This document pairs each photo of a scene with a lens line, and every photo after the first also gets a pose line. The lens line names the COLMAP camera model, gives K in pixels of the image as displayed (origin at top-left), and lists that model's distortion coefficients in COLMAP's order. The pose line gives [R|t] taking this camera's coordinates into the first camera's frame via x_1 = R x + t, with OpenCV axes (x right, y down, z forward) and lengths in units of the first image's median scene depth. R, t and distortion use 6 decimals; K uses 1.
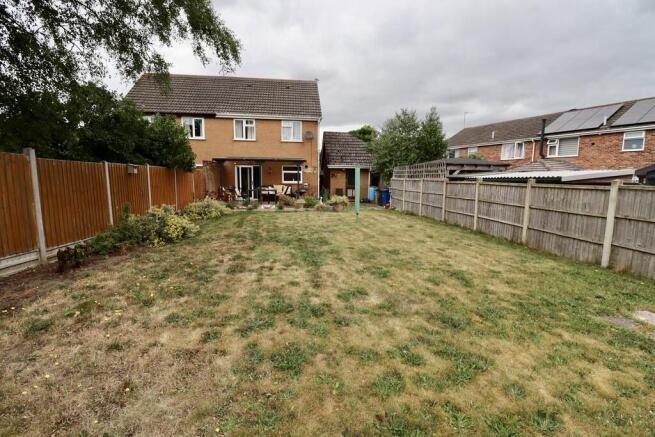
lens RADIAL K [[302.5, 0, 331.7], [0, 302.5, 213.2], [0, 0, 1]] dist [0.000455, -0.015985]
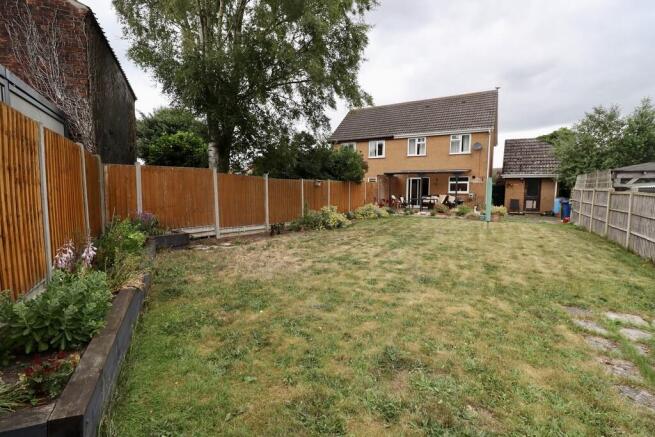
lens RADIAL K [[302.5, 0, 331.7], [0, 302.5, 213.2], [0, 0, 1]] dist [0.000455, -0.015985]
pose [[0.789217, 0.046501, -0.612352, 0.178572], [-0.067886, 0.997624, -0.011736, 0.012923], [0.610351, 0.050833, 0.790498, -0.099915]]
